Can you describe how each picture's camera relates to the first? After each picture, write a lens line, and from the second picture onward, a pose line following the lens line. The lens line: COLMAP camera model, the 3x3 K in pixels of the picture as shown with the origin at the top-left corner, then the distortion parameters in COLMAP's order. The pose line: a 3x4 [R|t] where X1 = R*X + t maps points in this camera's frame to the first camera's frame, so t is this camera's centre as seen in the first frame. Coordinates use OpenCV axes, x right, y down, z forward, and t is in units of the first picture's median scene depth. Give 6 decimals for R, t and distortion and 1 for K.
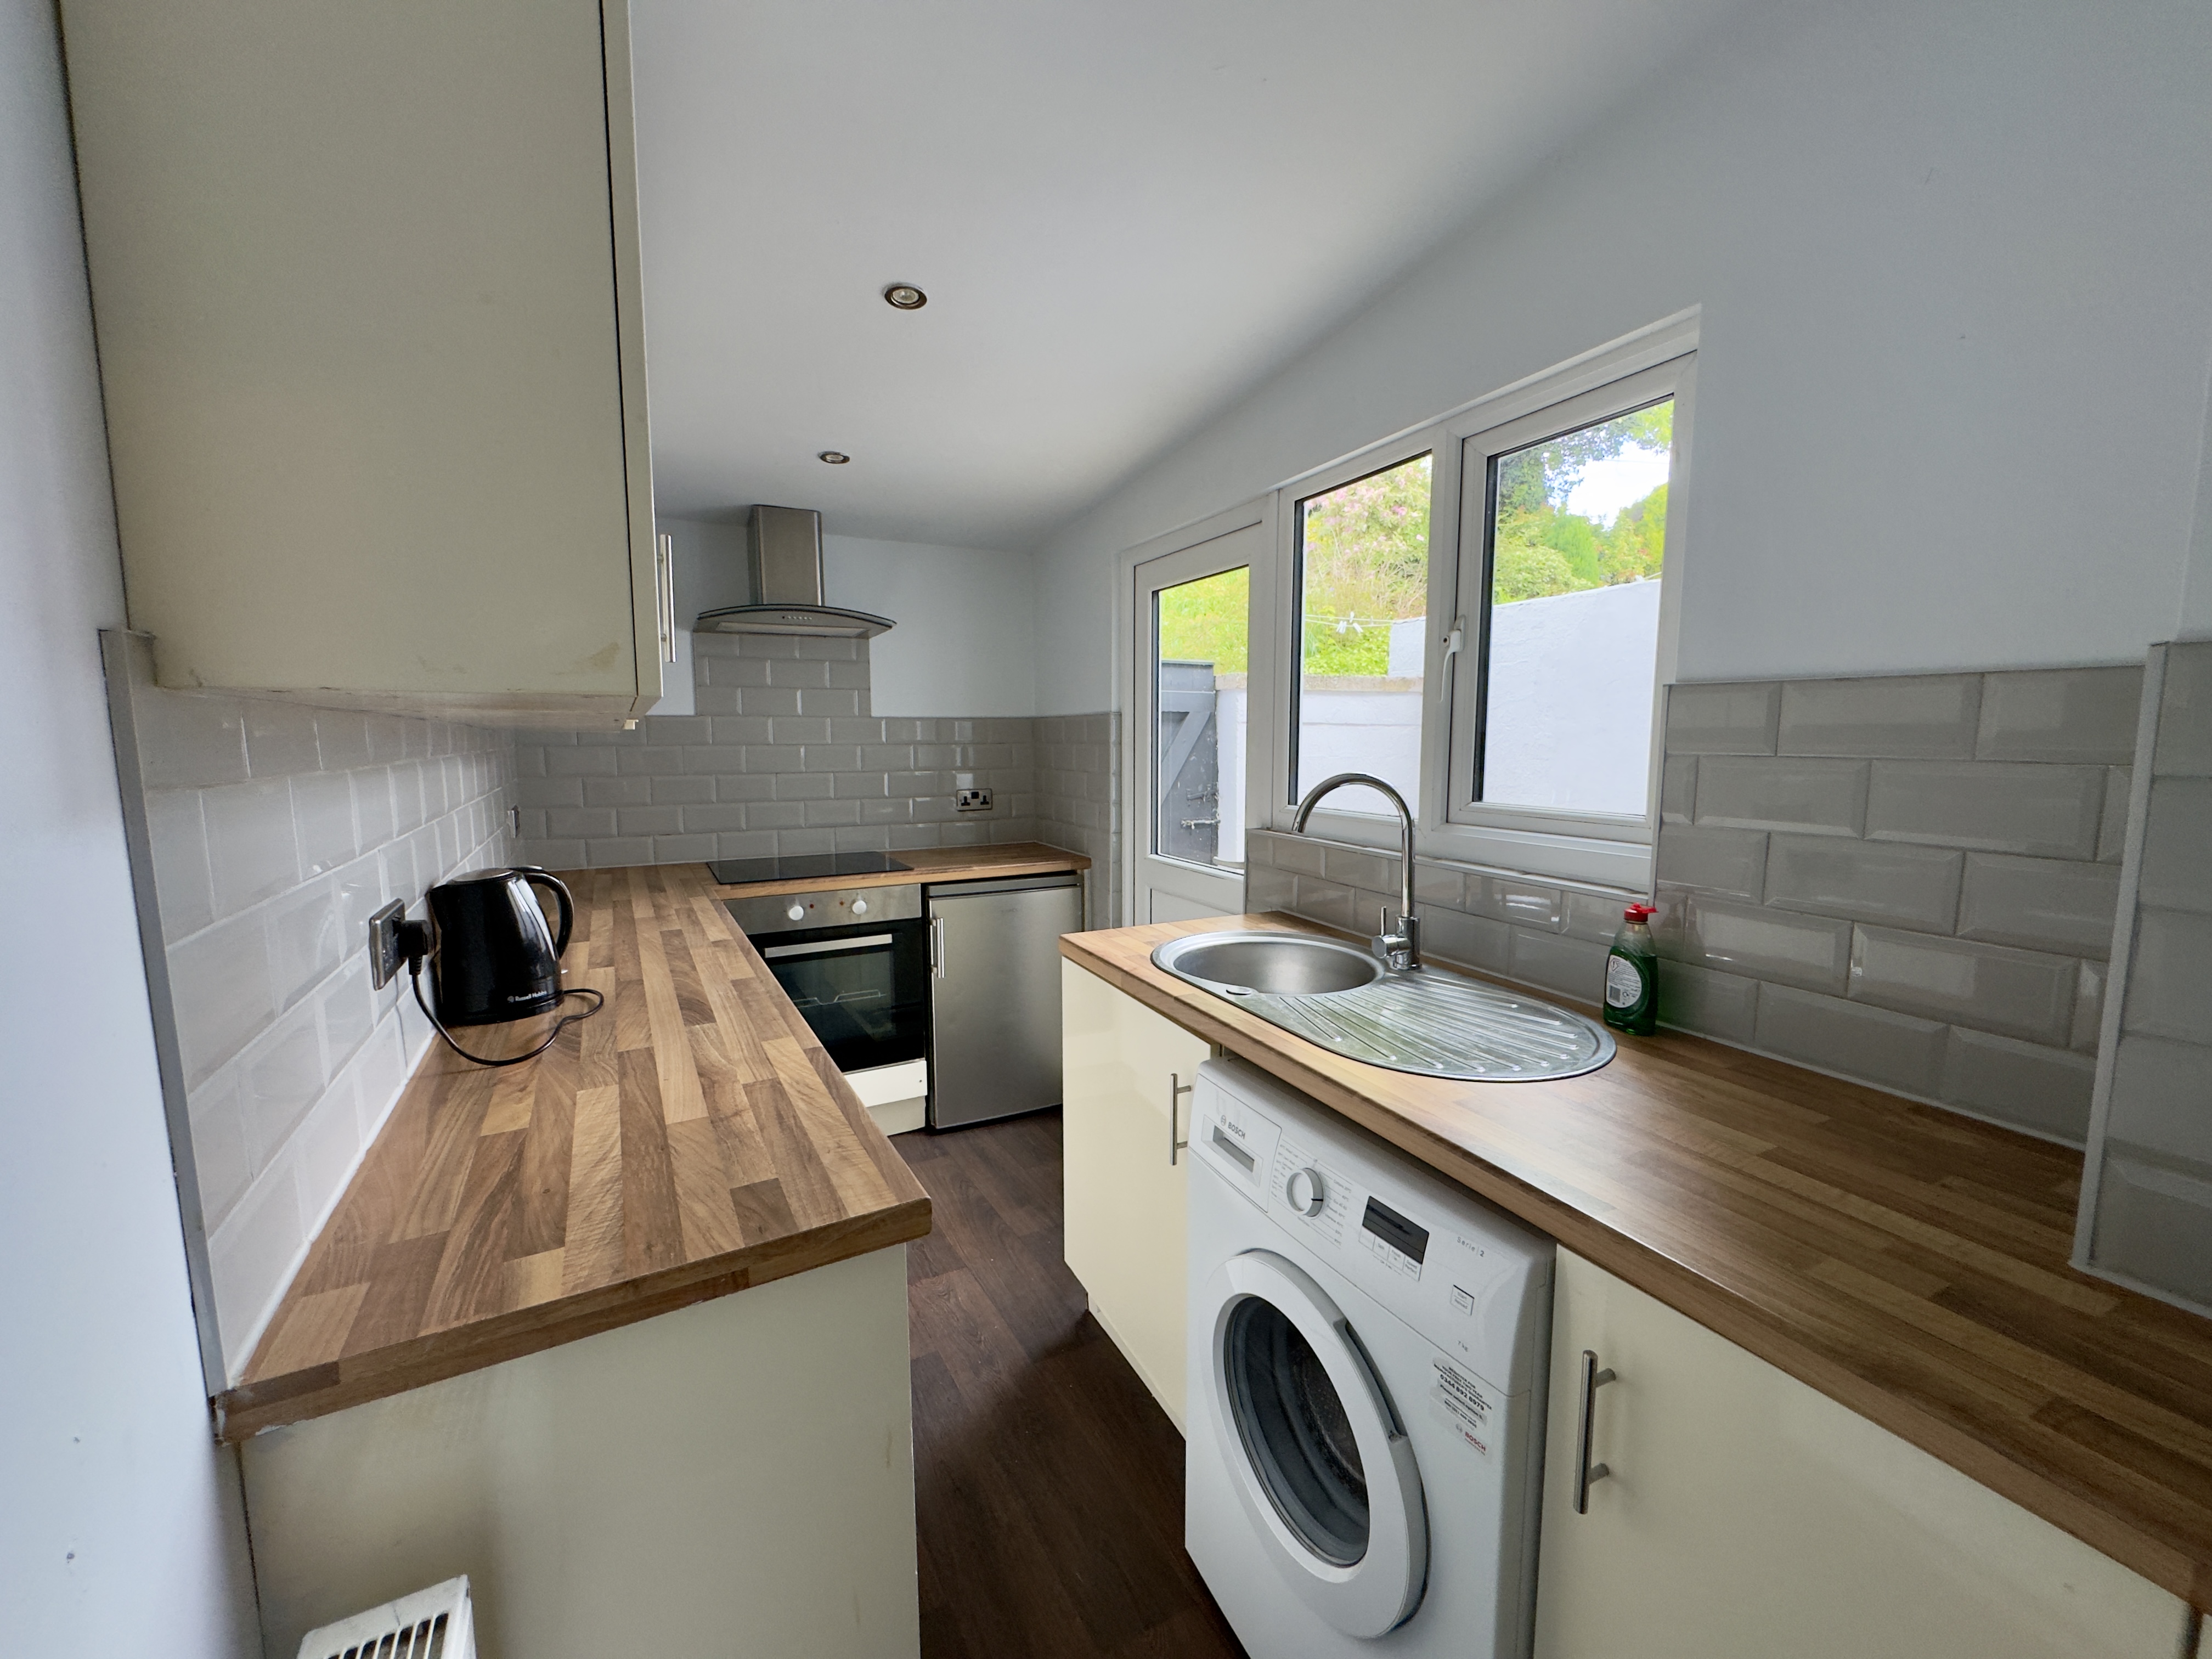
lens RADIAL K [[879.8, 0, 1103.6], [0, 879.8, 833.5], [0, 0, 1]] dist [-0.002728, 0.000352]
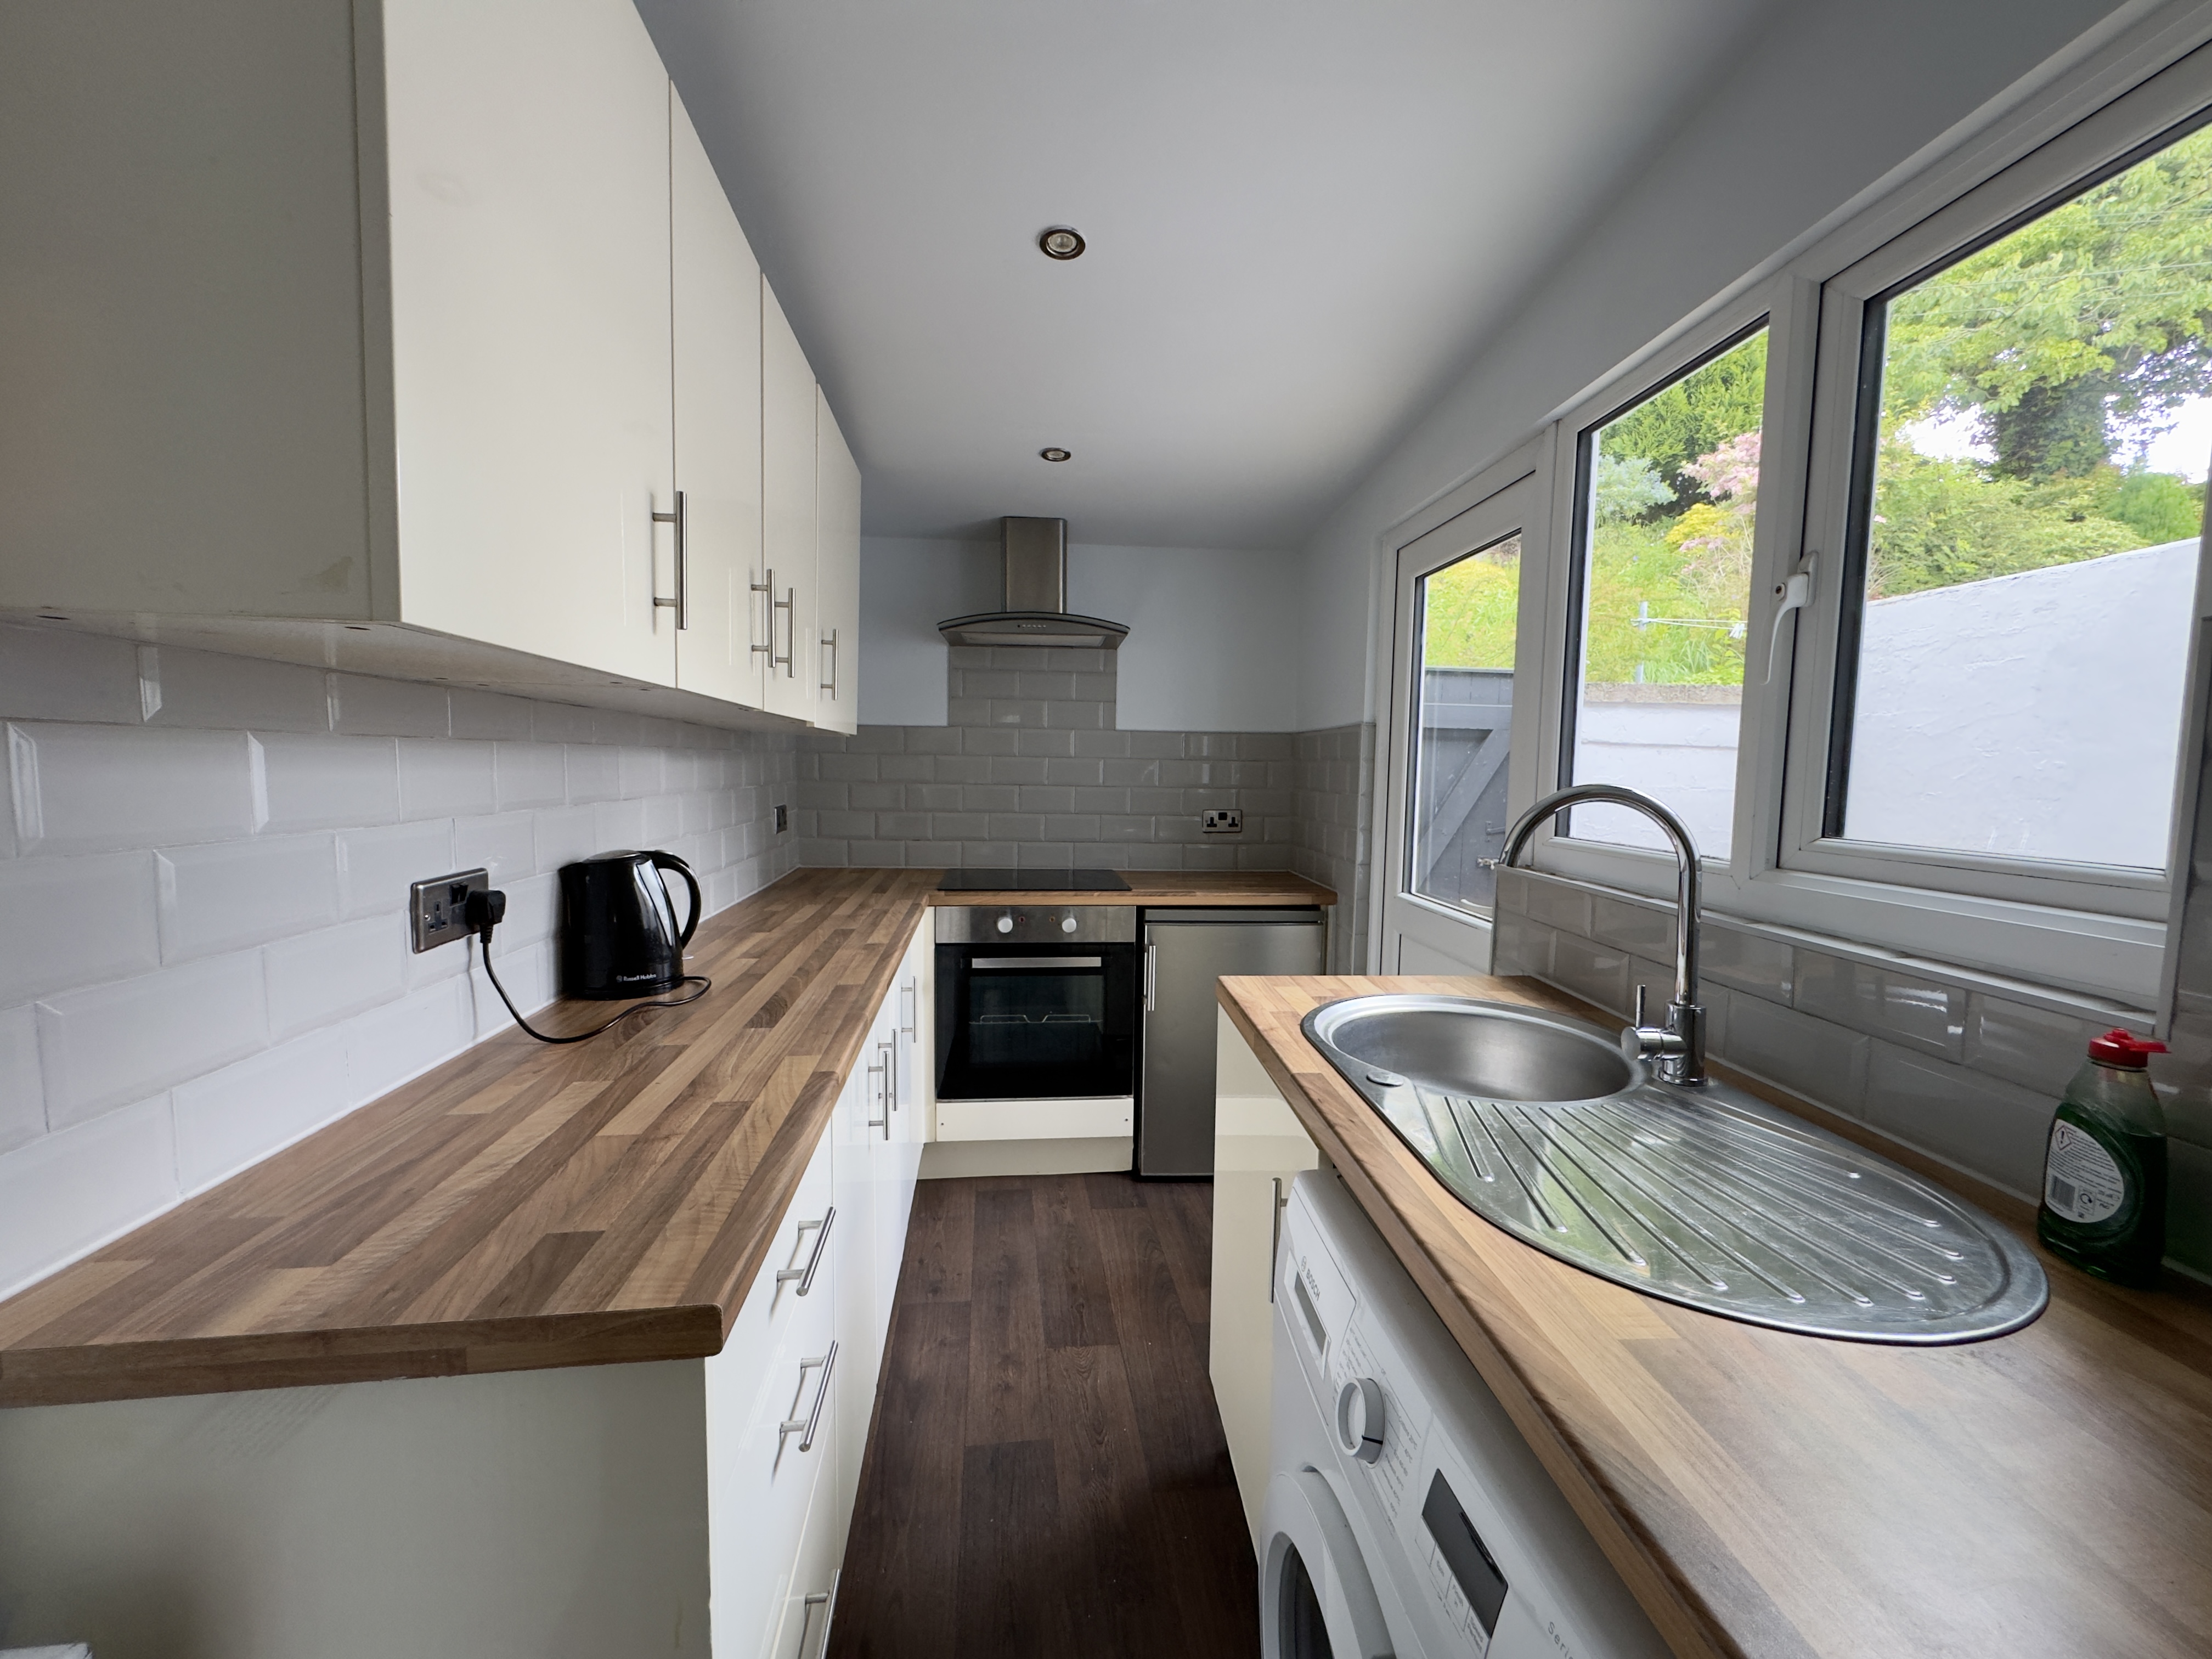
lens RADIAL K [[879.8, 0, 1103.6], [0, 879.8, 833.5], [0, 0, 1]] dist [-0.002728, 0.000352]
pose [[0.924992, 0.047501, -0.377006, 0.182482], [-0.061130, 0.997835, -0.024261, 0.009351], [0.375037, 0.045487, 0.925893, 0.215678]]
